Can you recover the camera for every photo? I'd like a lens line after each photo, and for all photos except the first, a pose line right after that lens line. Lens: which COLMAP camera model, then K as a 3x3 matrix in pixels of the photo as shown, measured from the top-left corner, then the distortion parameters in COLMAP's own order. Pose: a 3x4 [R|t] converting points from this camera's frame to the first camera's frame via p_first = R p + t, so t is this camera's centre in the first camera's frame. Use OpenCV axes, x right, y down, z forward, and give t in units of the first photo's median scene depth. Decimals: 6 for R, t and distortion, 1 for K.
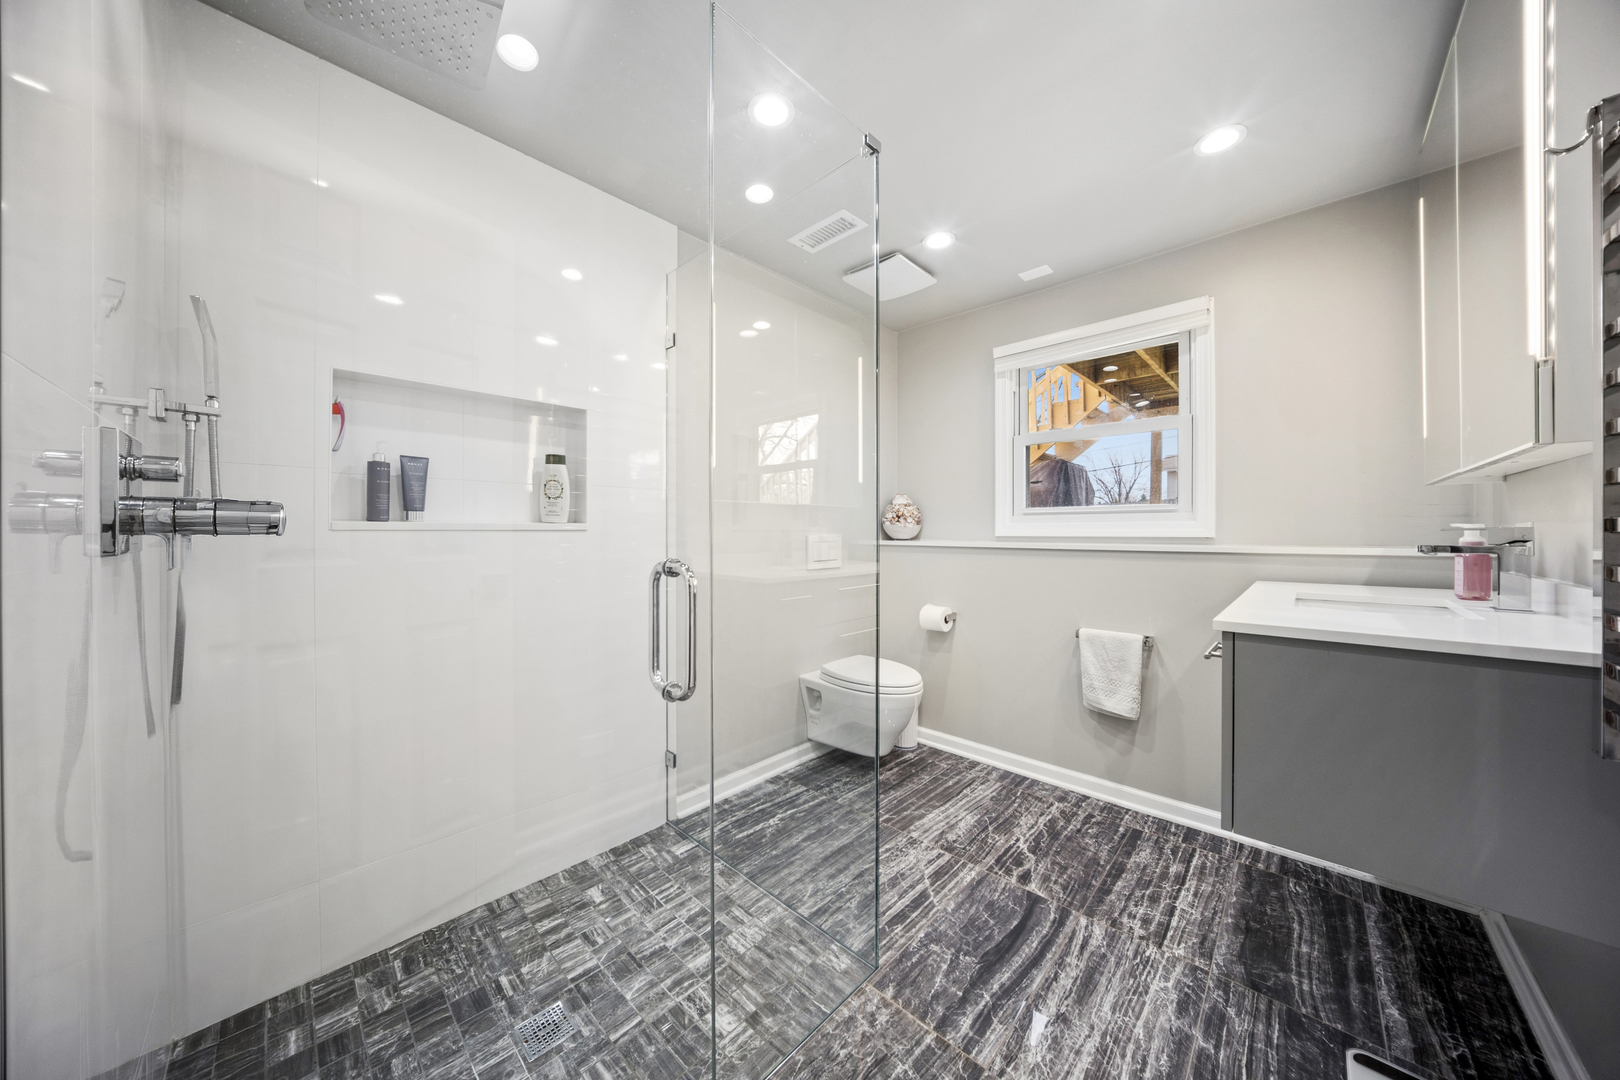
lens RADIAL K [[510.9, 0, 806.1], [0, 510.9, 535.5], [0, 0, 1]] dist [-0.011047, 0.000199]
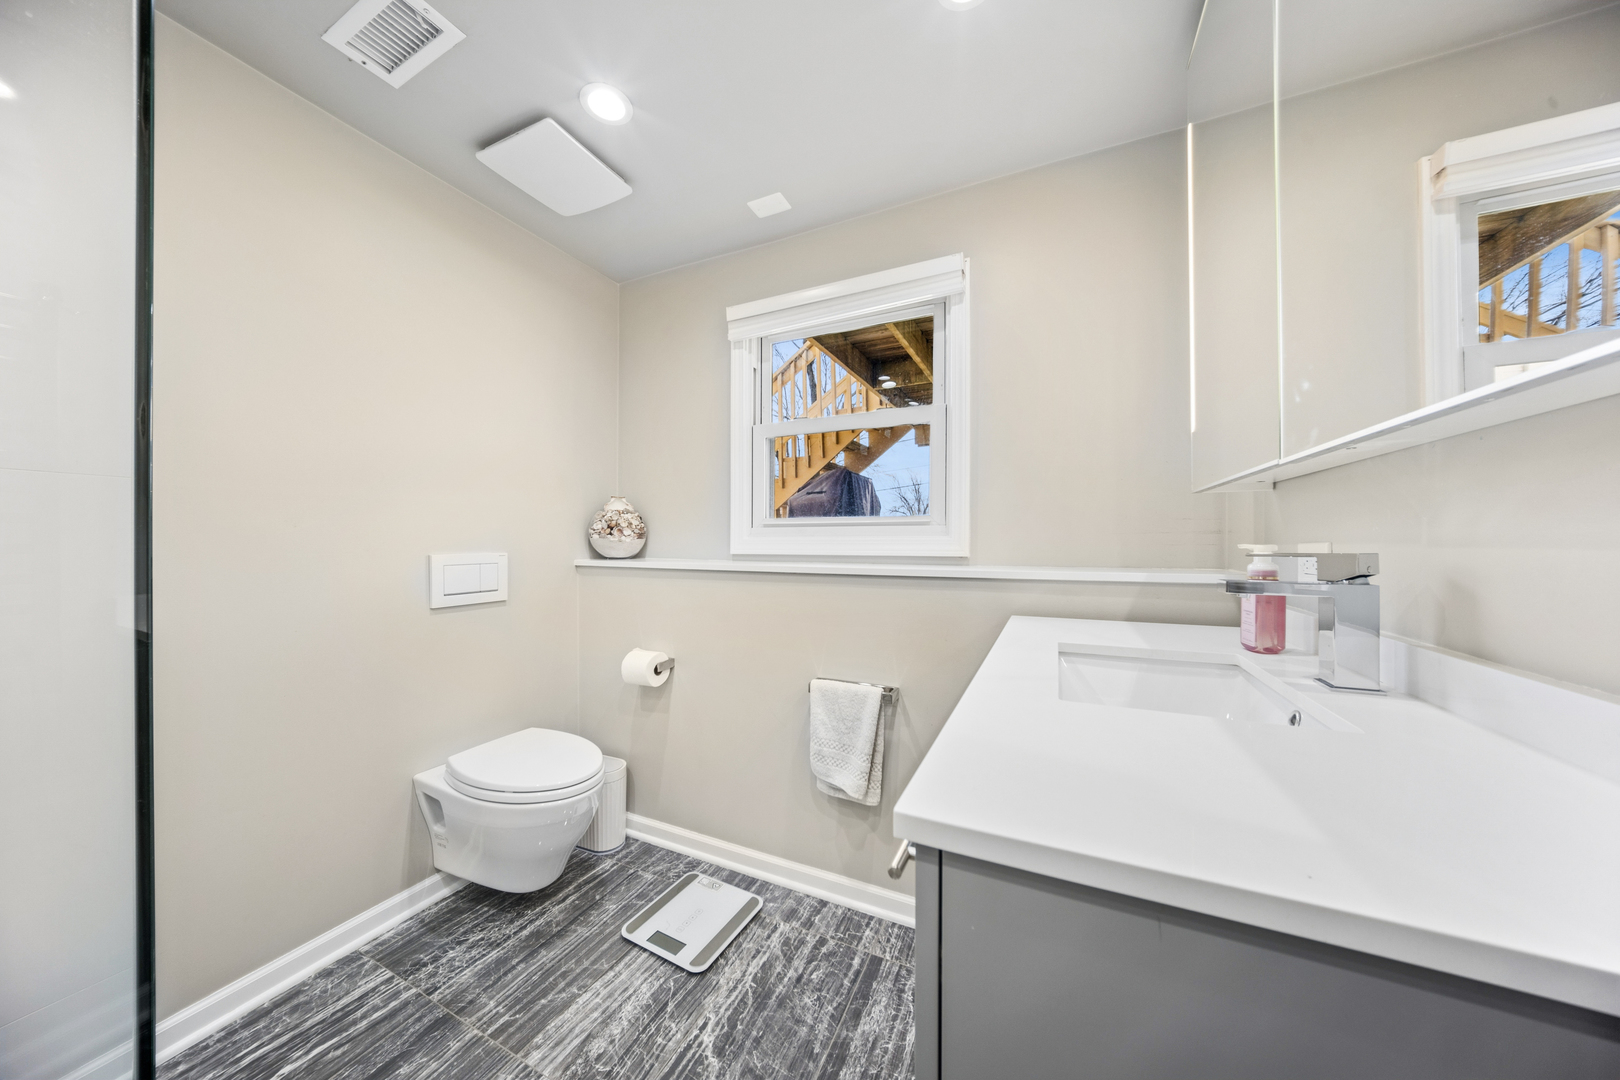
lens RADIAL K [[533.9, 0, 769.4], [0, 533.9, 548.4], [0, 0, 1]] dist [-0.007415, -0.000005]
pose [[0.958057, -0.000345, 0.286578, 0.236375], [-0.000230, 0.999998, 0.001974, -0.010514], [-0.286578, -0.001957, 0.958055, 0.255344]]
